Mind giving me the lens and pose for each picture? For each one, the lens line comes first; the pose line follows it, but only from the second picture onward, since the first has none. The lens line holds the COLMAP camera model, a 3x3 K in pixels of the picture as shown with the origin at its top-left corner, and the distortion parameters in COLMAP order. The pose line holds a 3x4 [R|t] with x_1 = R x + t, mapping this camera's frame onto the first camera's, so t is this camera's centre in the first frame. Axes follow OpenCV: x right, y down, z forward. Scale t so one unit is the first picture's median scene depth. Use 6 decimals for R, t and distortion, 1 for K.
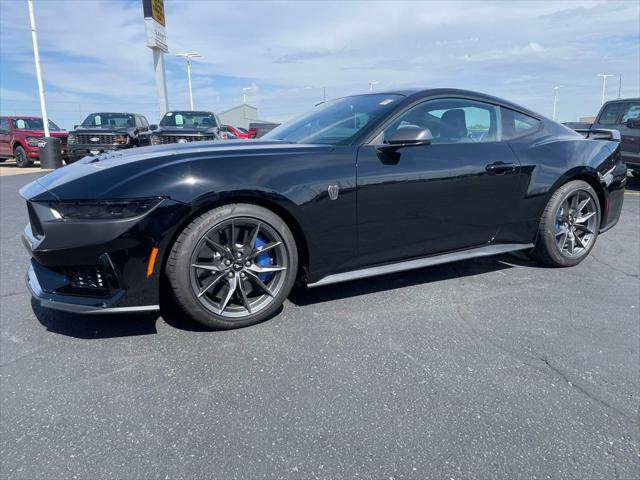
lens RADIAL K [[502.2, 0, 323.7], [0, 502.2, 240.0], [0, 0, 1]] dist [0.055700, -0.078803]
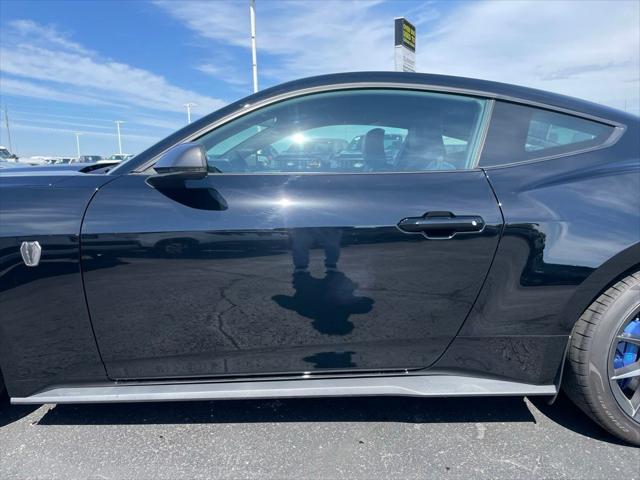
lens RADIAL K [[502.2, 0, 319.9], [0, 502.2, 243.6], [0, 0, 1]] dist [0.055700, -0.078803]
pose [[0.875139, 0.081727, -0.476920, 0.435199], [-0.099322, 0.994986, -0.011749, -0.097707], [0.473568, 0.057651, 0.878868, 0.470935]]
